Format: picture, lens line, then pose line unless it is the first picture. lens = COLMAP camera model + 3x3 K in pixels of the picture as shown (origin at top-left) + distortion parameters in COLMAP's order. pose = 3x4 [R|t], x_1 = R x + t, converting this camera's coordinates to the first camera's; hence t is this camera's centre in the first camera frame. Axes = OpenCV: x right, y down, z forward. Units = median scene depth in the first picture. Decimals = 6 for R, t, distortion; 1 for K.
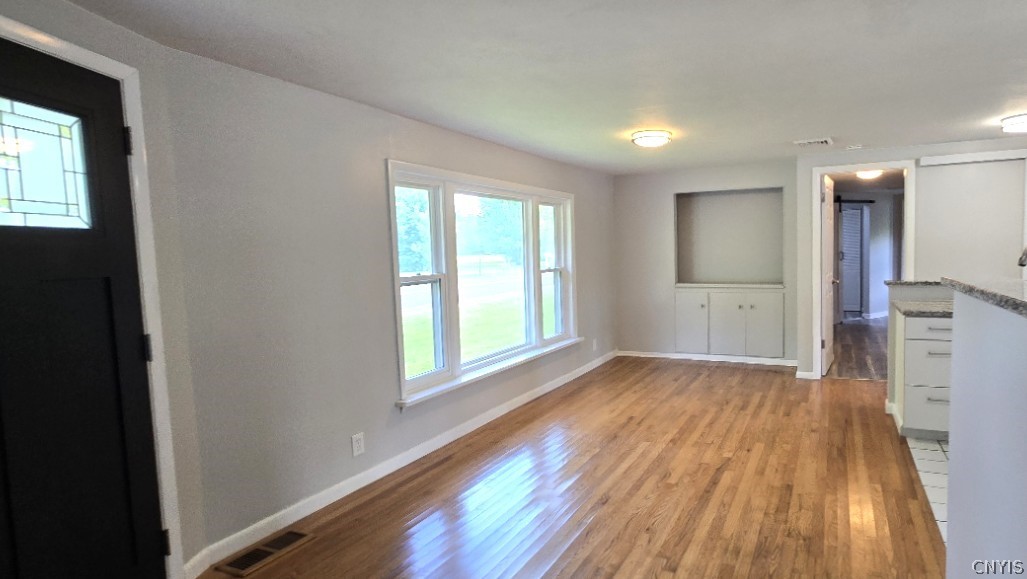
lens RADIAL K [[528.2, 0, 513.5], [0, 528.2, 289.5], [0, 0, 1]] dist [0.000310, 0.000152]
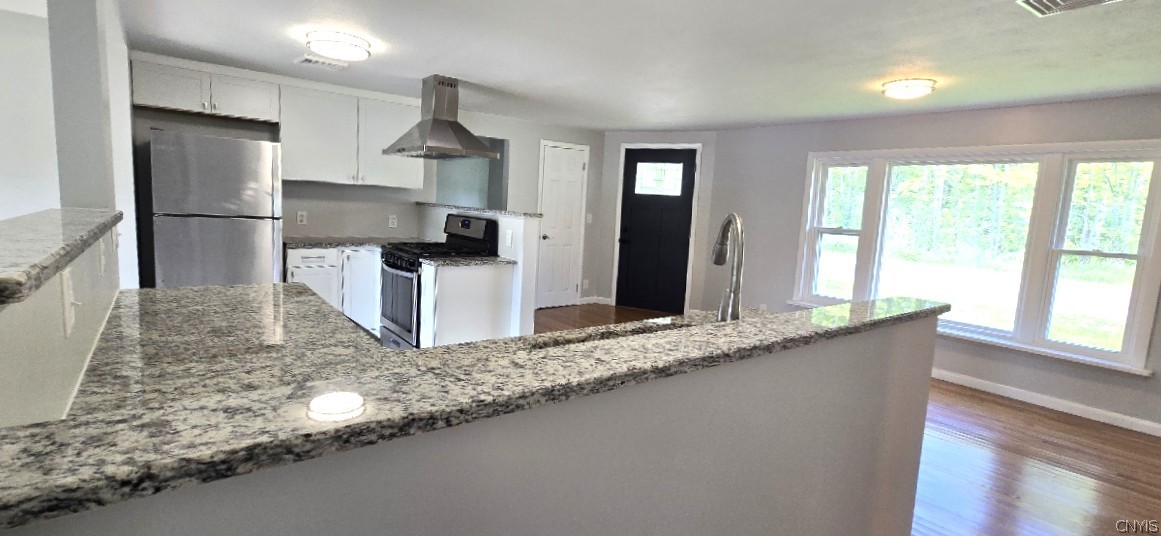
lens RADIAL K [[536.1, 0, 580.5], [0, 536.1, 268.0], [0, 0, 1]] dist [-0.000156, -0.000032]
pose [[-0.361137, 0.121691, -0.924538, 1.712486], [-0.108199, 0.979284, 0.171161, -0.112256], [0.926214, 0.161847, -0.340489, 1.021394]]
